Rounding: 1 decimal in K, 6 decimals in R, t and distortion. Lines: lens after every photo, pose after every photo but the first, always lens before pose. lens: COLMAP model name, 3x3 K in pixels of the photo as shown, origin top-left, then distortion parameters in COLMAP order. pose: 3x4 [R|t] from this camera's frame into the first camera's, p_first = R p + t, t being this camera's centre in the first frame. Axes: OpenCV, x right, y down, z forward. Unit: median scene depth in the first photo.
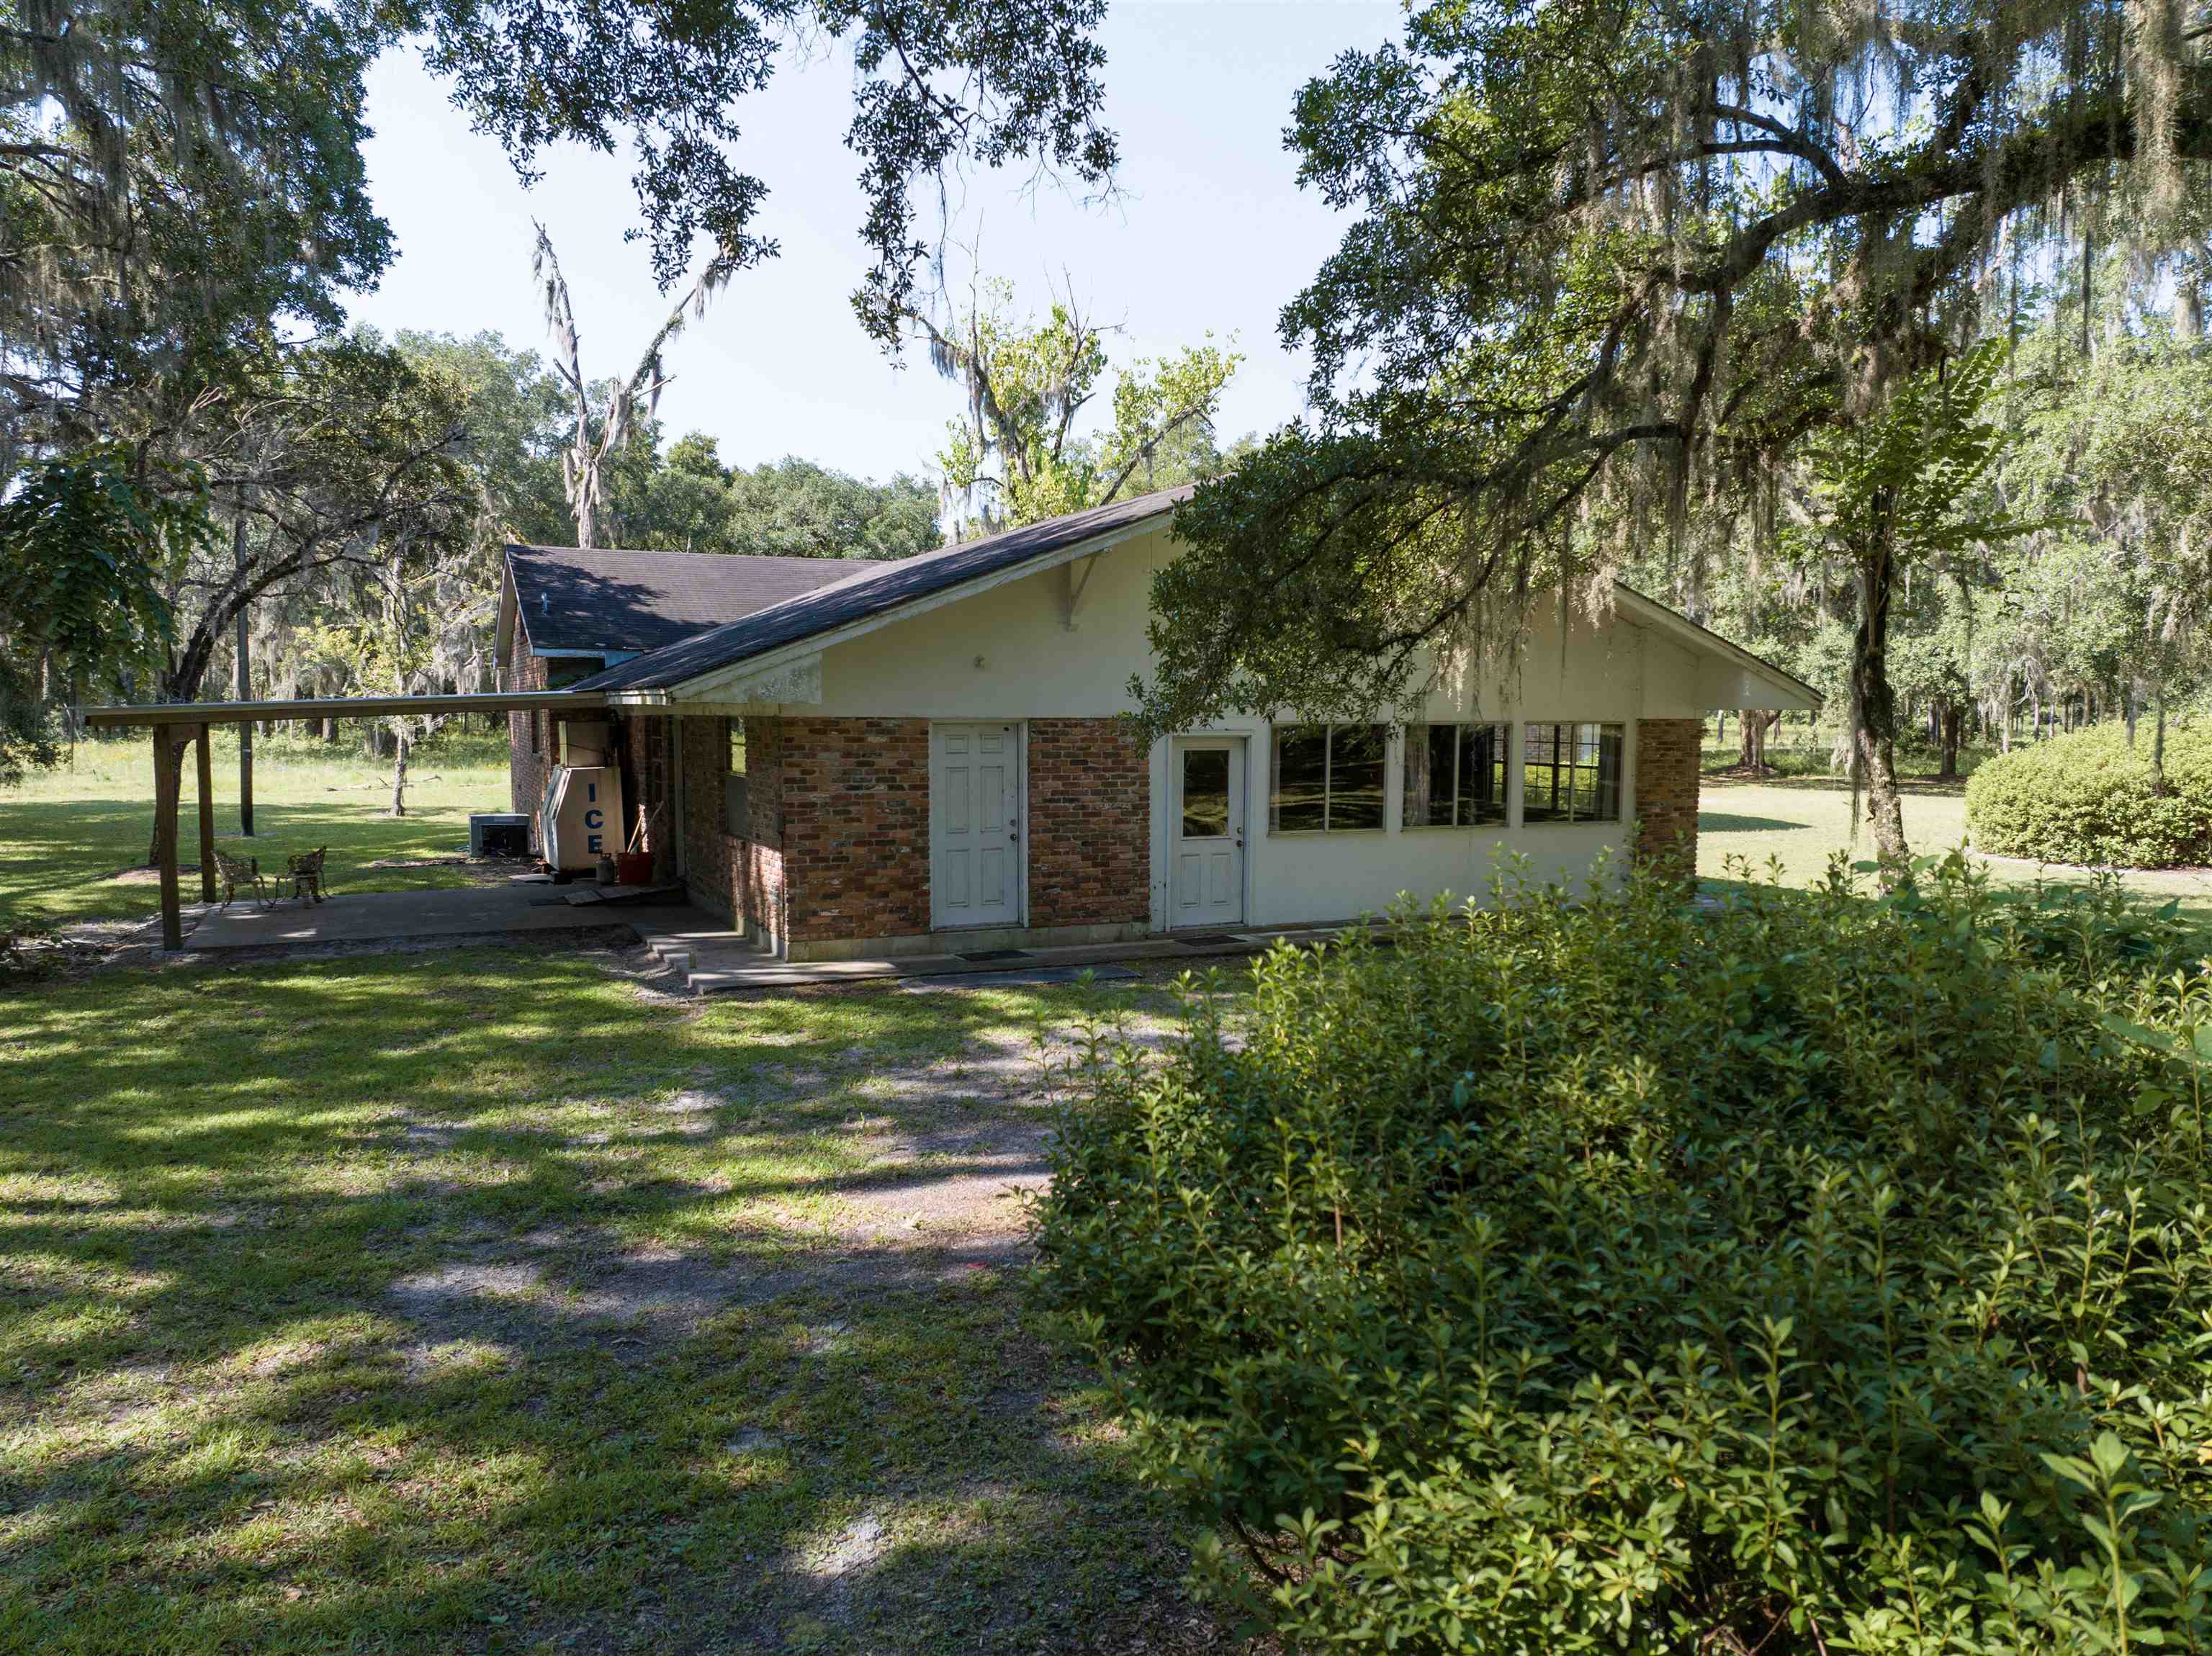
lens RADIAL K [[1575.8, 0, 1104.6], [0, 1575.8, 826.2], [0, 0, 1]] dist [-0.023108, -0.006432]
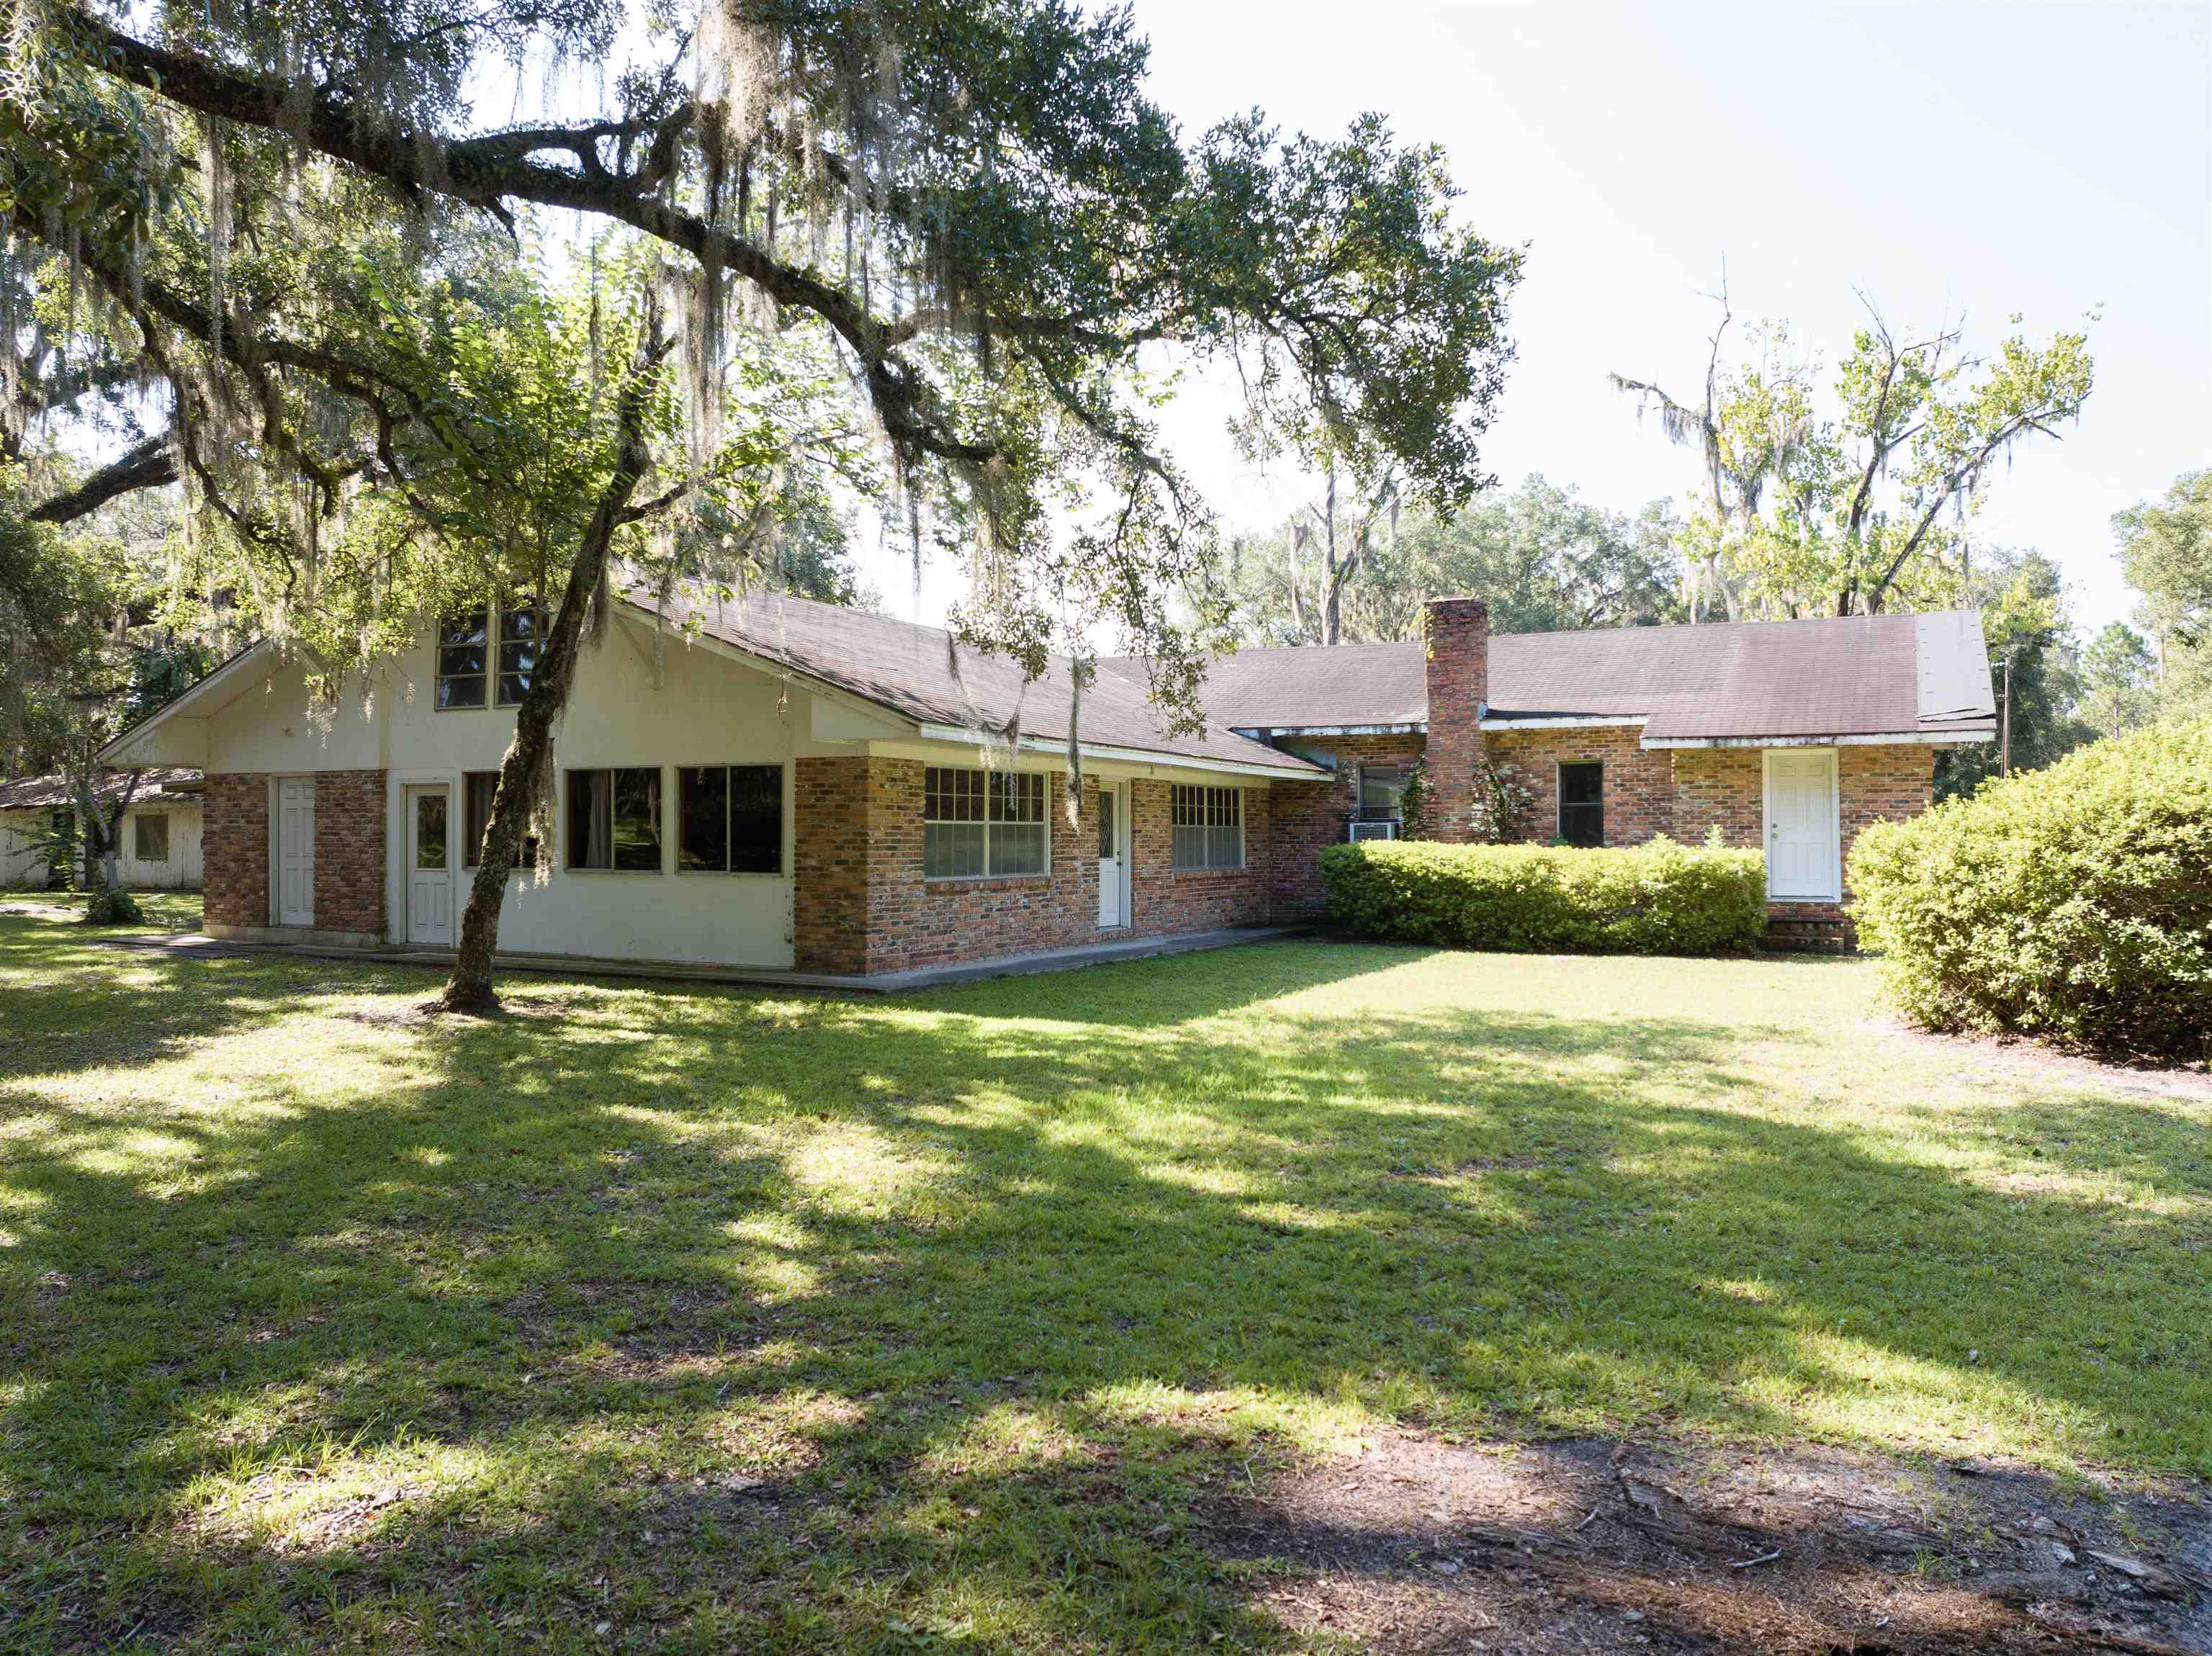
lens RADIAL K [[1575.8, 0, 1101.0], [0, 1575.8, 834.0], [0, 0, 1]] dist [-0.023108, -0.006432]
pose [[0.596307, -0.004651, -0.802743, 0.850309], [-0.062887, 0.996639, -0.052489, 0.007190], [0.800289, 0.081782, 0.594011, 0.448811]]
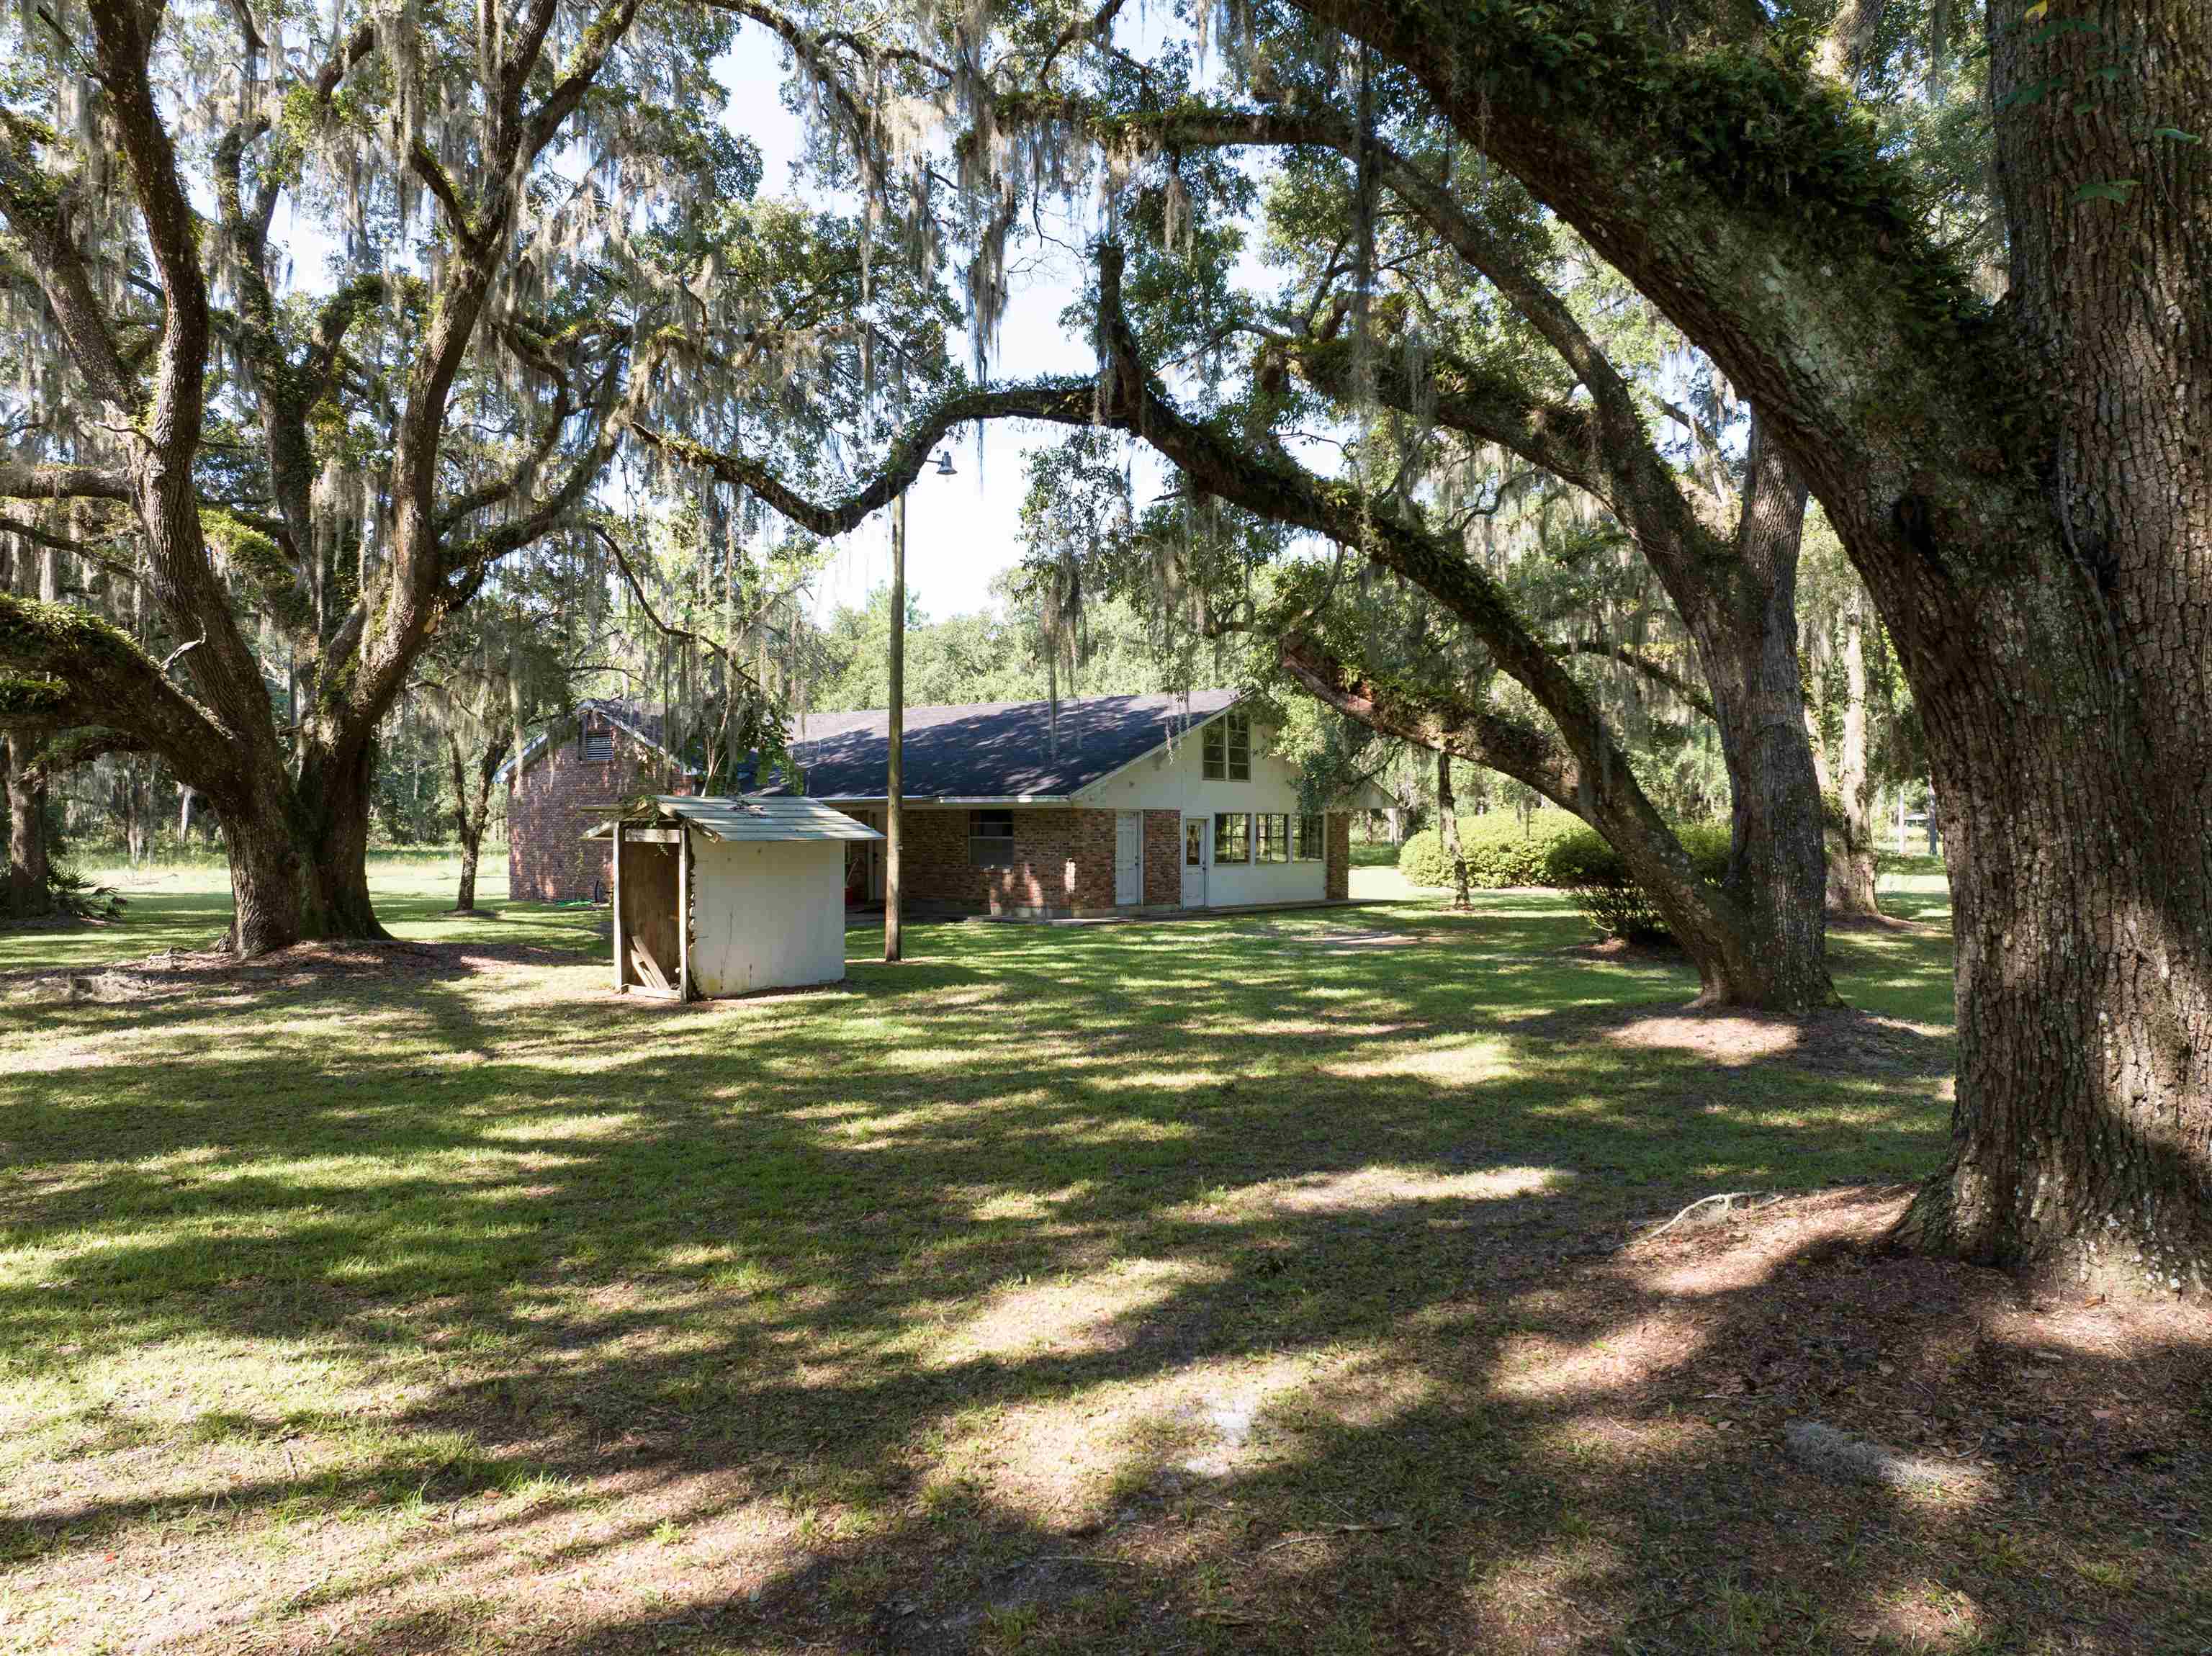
lens RADIAL K [[1575.8, 0, 1106.6], [0, 1575.8, 826.8], [0, 0, 1]] dist [-0.023108, -0.006432]
pose [[0.896475, -0.003295, 0.443081, -0.642381], [0.035582, 0.997278, -0.064576, 0.056940], [-0.441662, 0.073656, 0.894153, -0.566549]]
